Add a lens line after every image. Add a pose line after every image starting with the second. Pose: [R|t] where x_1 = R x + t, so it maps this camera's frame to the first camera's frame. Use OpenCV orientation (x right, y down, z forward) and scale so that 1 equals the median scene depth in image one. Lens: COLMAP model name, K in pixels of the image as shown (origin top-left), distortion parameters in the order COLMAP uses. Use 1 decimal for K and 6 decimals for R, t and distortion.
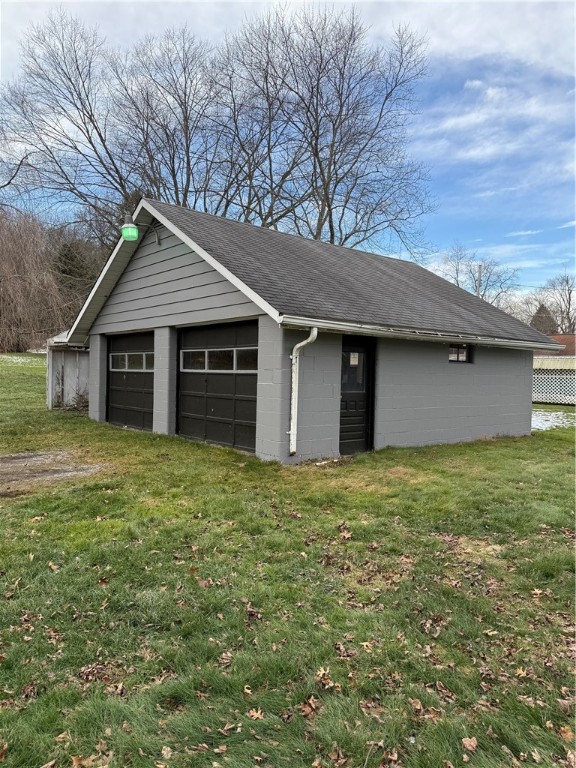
lens RADIAL K [[575.9, 0, 288.0], [0, 575.9, 384.0], [0, 0, 1]] dist [-0.002127, -0.000200]
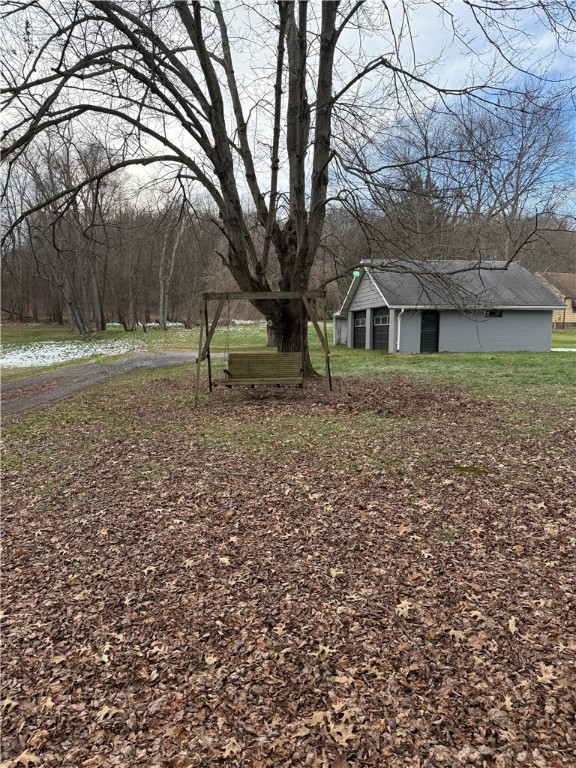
lens RADIAL K [[575.9, 0, 288.0], [0, 575.9, 384.0], [0, 0, 1]] dist [-0.002127, -0.000200]
pose [[0.861239, 0.019610, -0.507822, 0.772086], [0.012416, 0.998145, 0.059601, 0.078721], [0.508049, -0.057635, 0.859398, -1.383303]]
